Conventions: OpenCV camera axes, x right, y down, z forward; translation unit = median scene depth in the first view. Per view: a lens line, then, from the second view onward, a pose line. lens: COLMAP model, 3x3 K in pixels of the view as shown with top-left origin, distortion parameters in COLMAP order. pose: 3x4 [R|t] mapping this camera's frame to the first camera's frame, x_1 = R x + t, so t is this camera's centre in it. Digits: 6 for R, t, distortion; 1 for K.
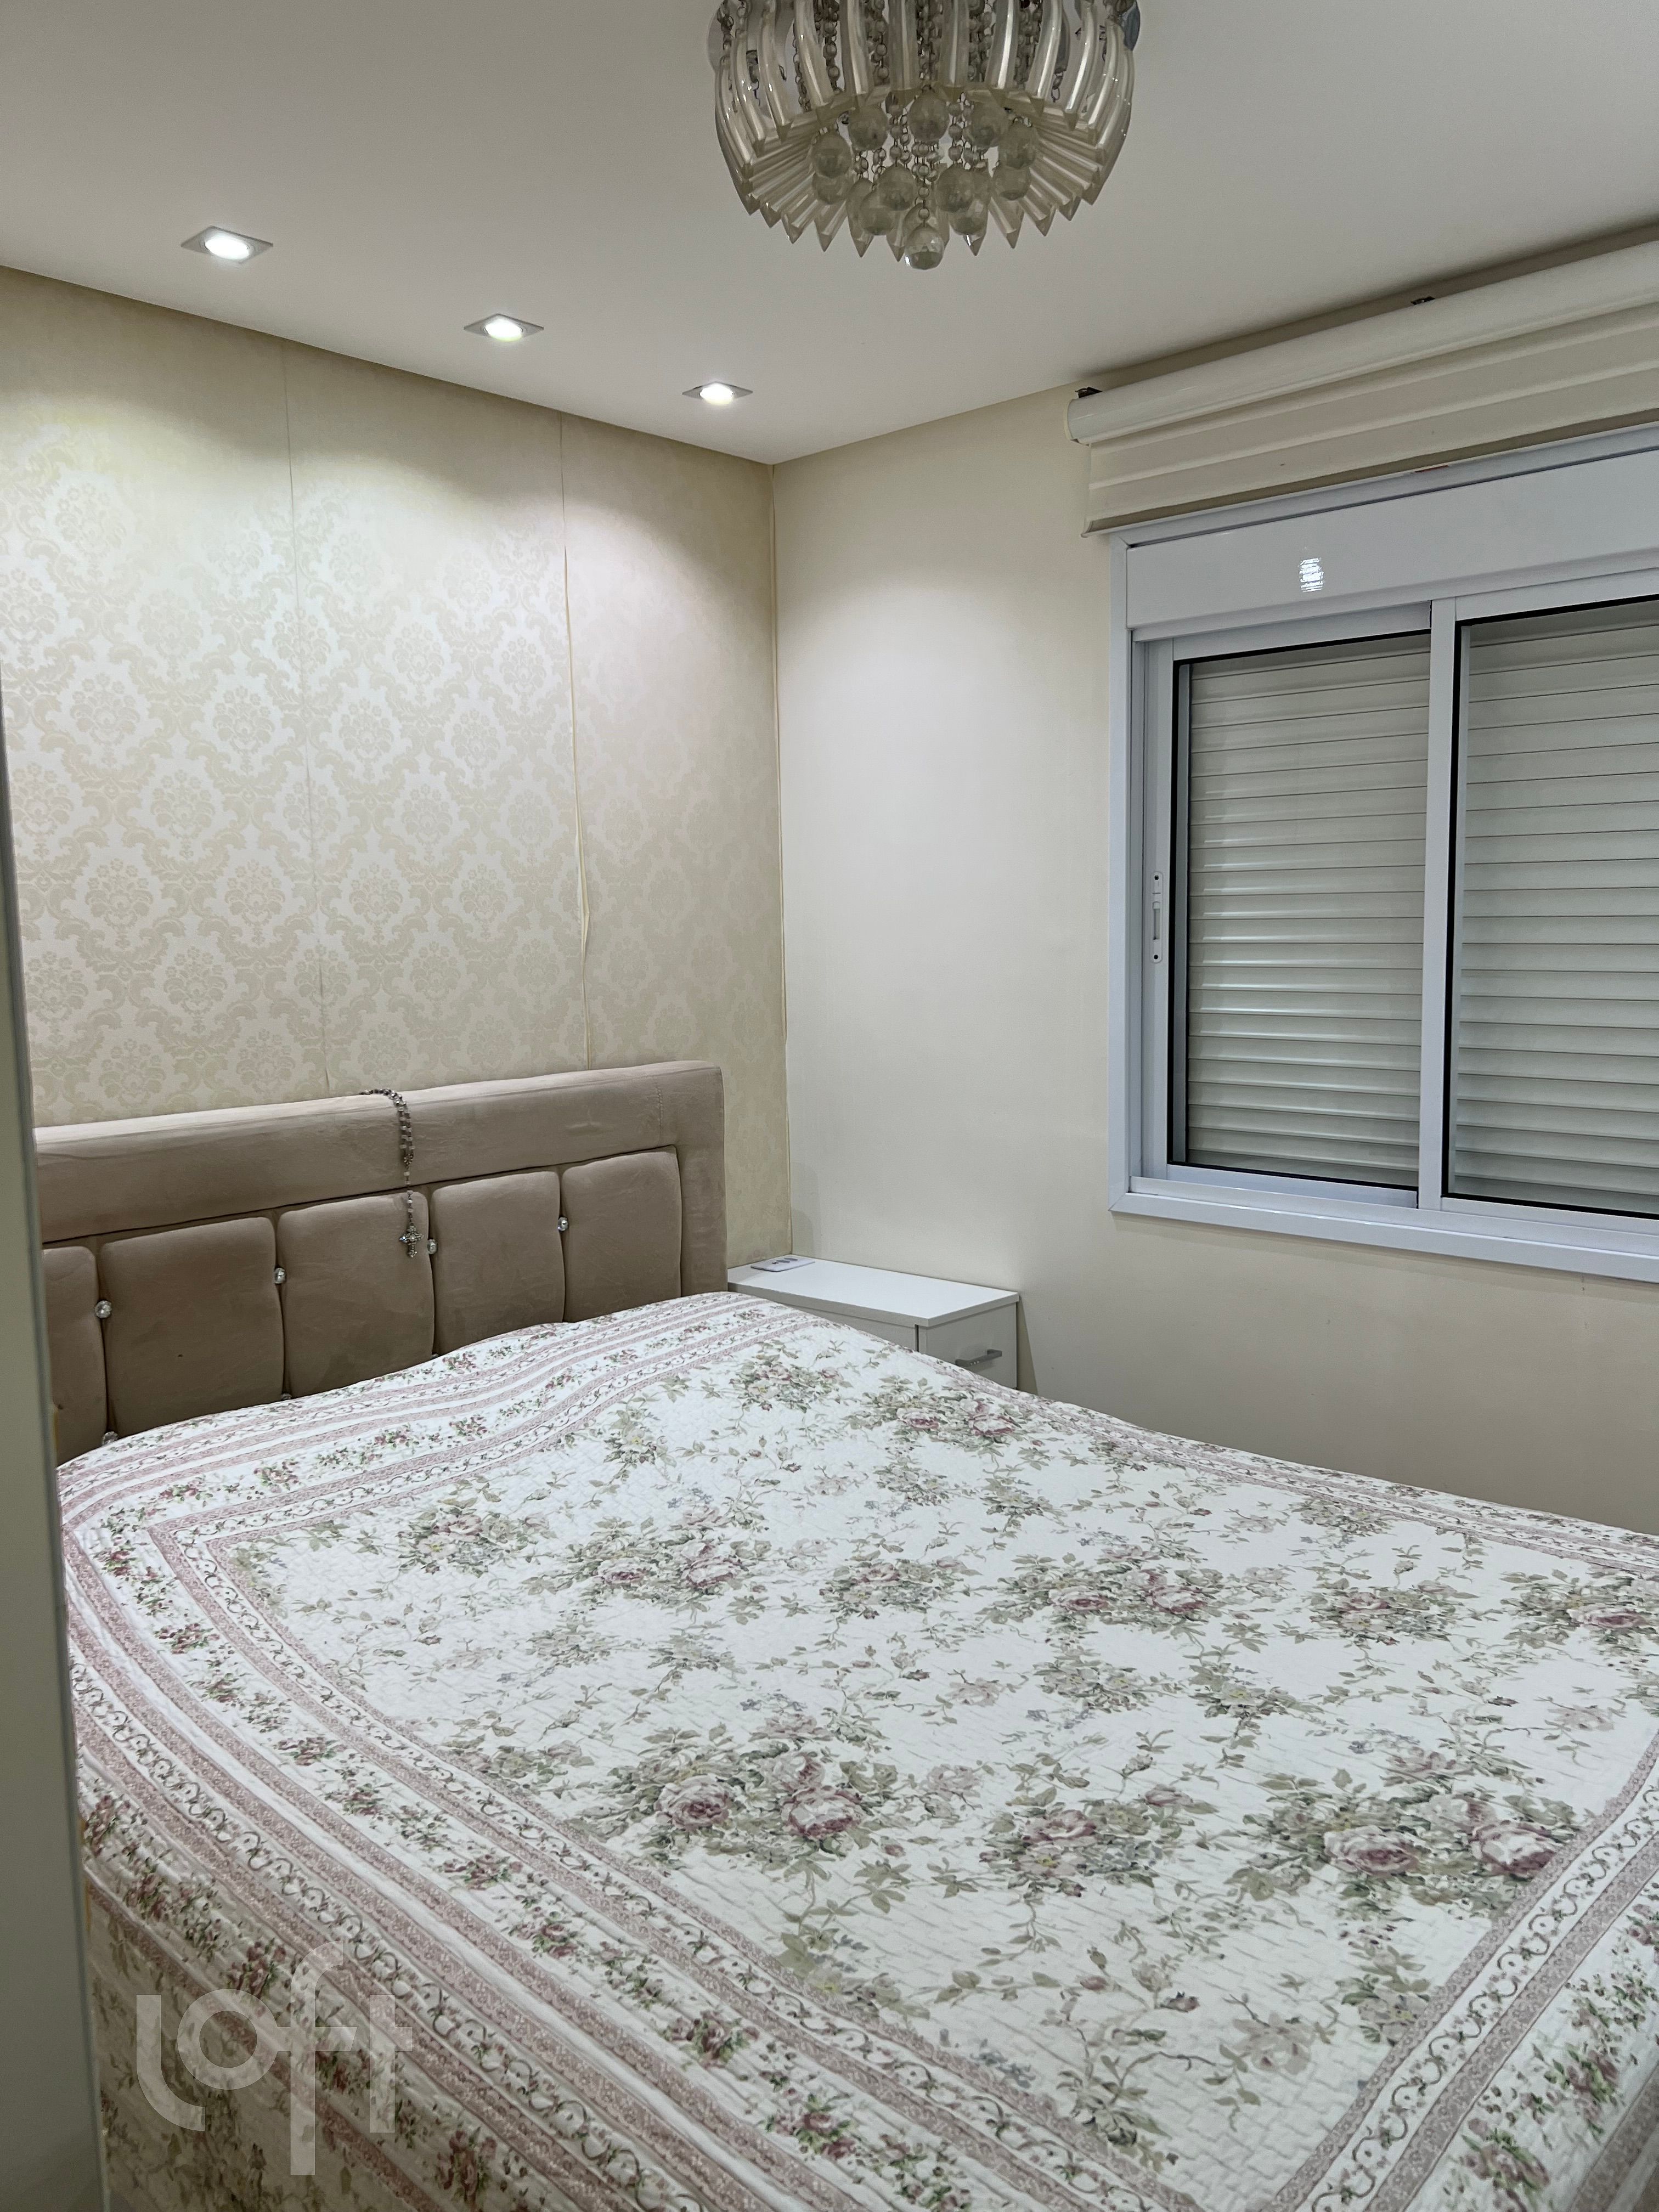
lens RADIAL K [[1656.1, 0, 829.9], [0, 1656.1, 1104.2], [0, 0, 1]] dist [-0.000614, 0.001535]
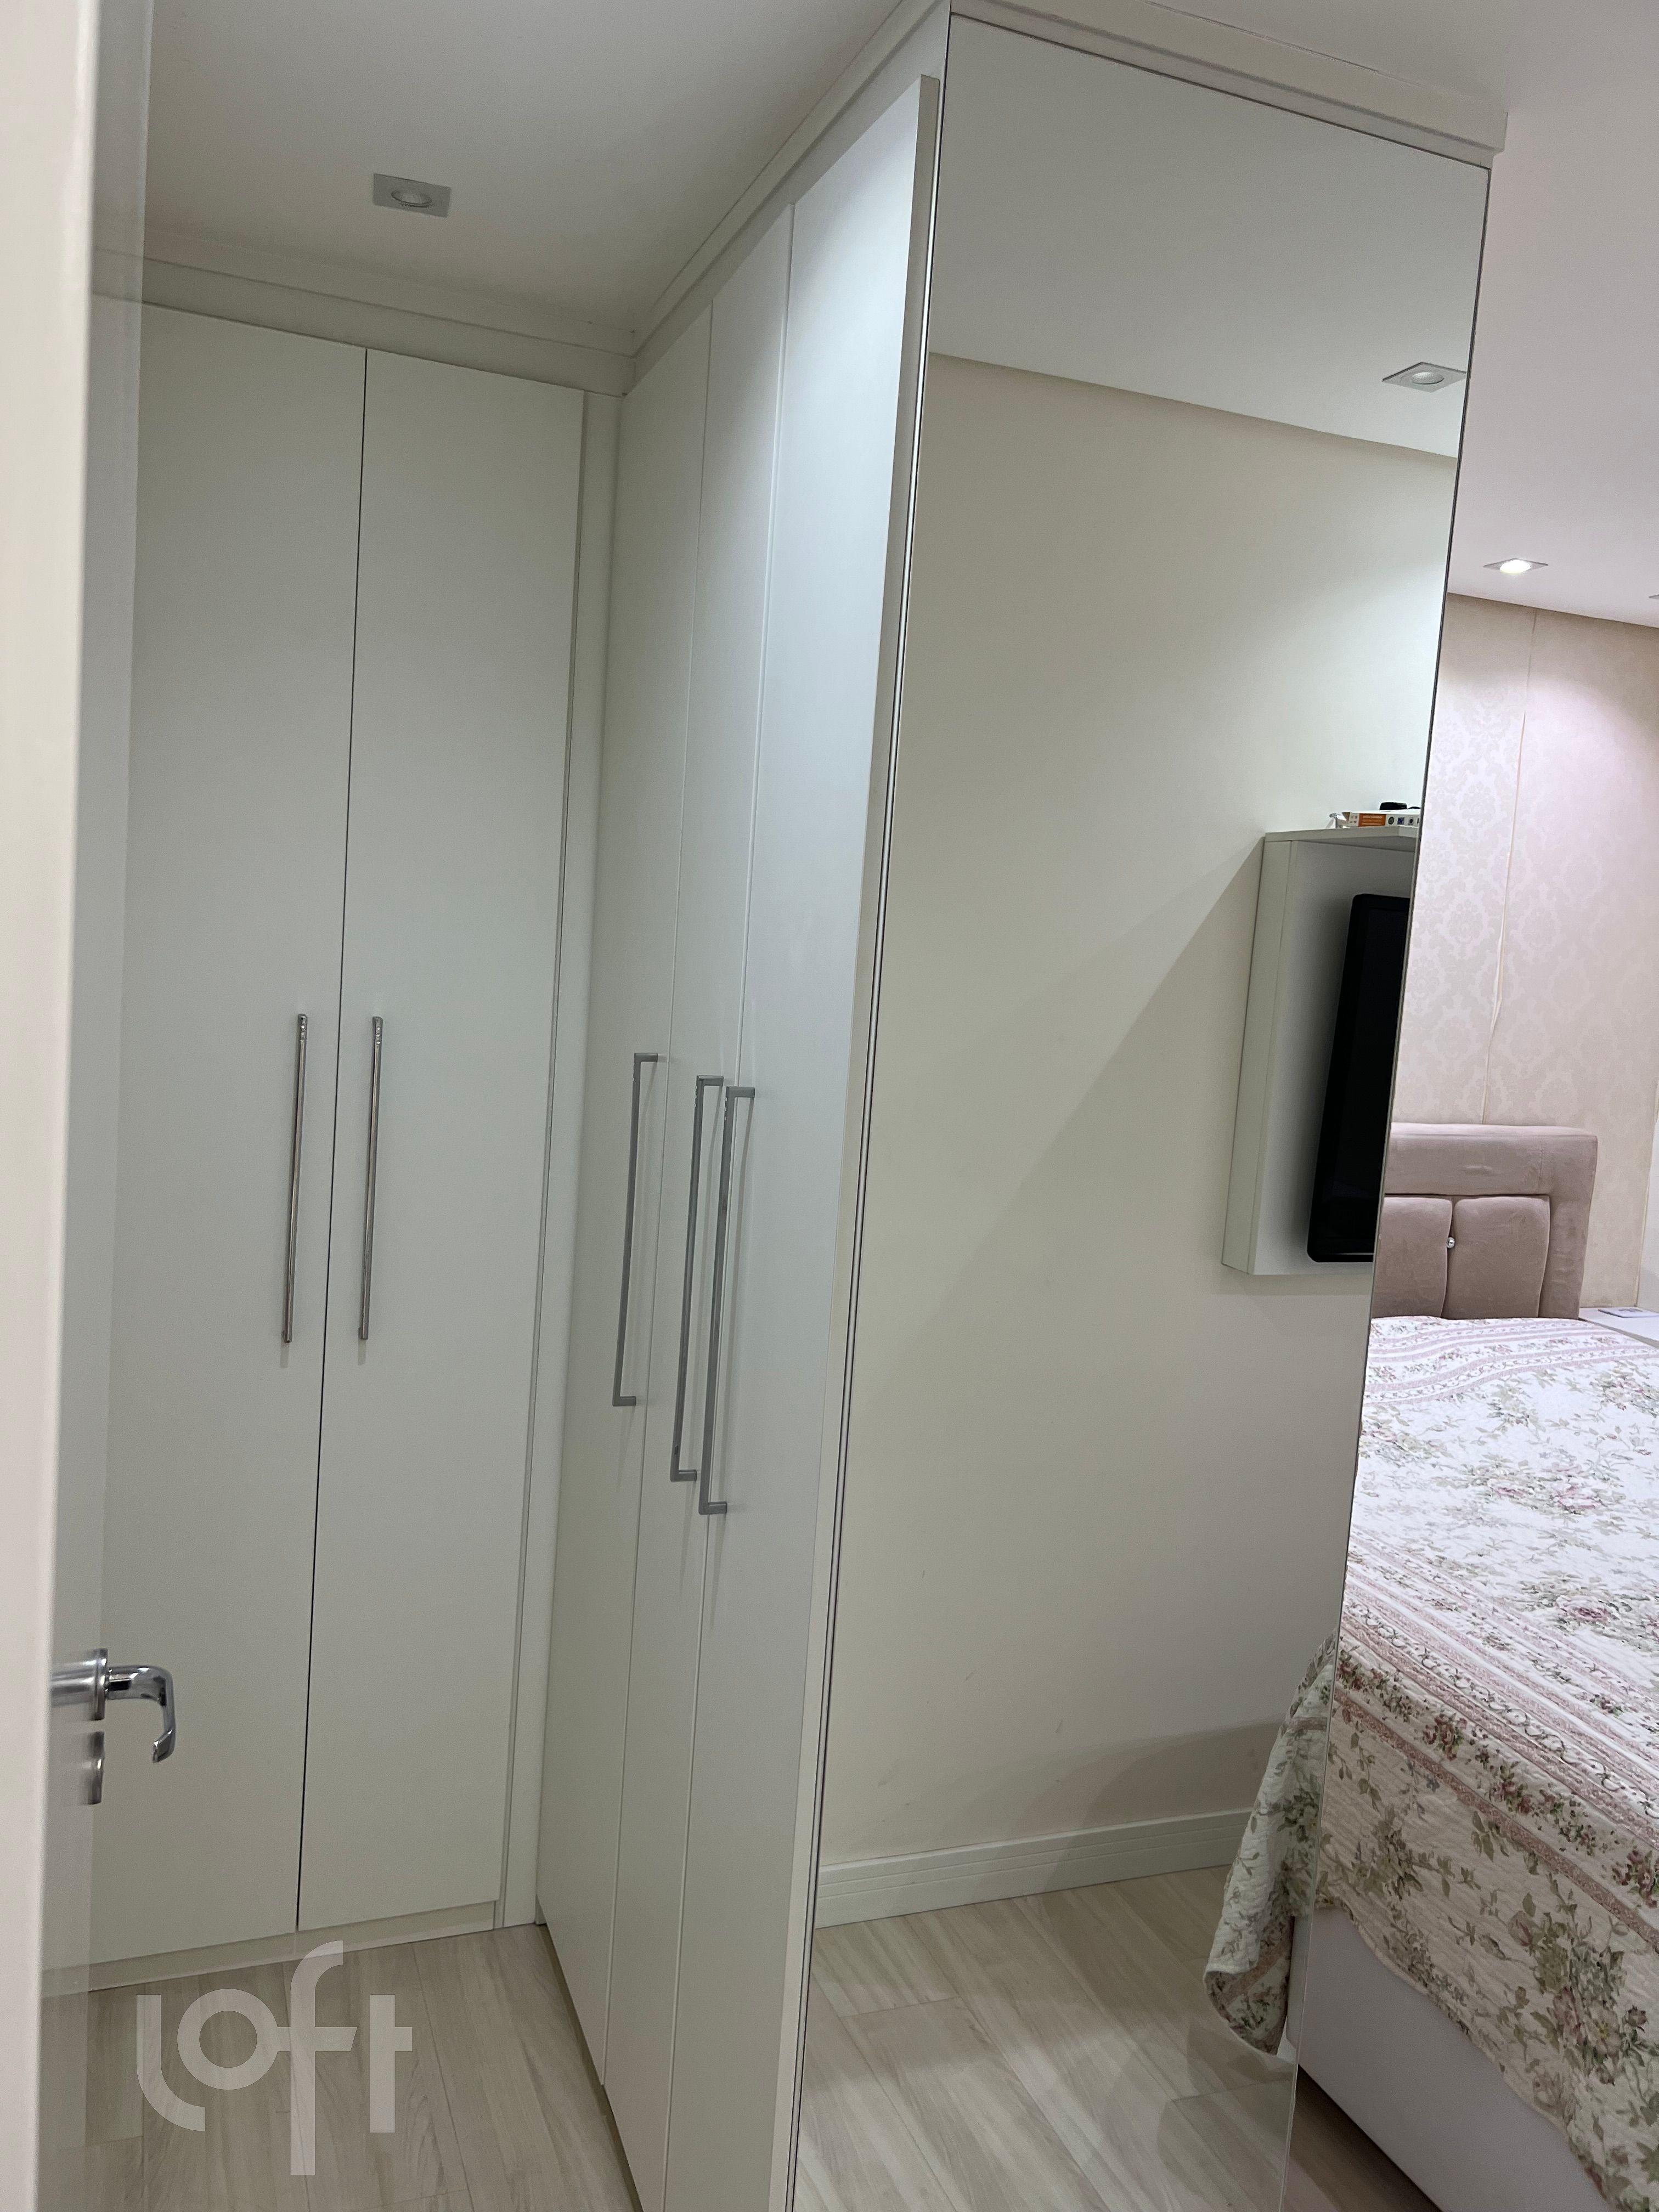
lens RADIAL K [[1656.1, 0, 829.9], [0, 1656.1, 1104.2], [0, 0, 1]] dist [-0.000614, 0.001535]
pose [[0.891776, 0.118920, -0.436570, -0.062418], [-0.130989, 0.991381, 0.002479, 0.036688], [0.433102, 0.054975, 0.899667, -0.476494]]
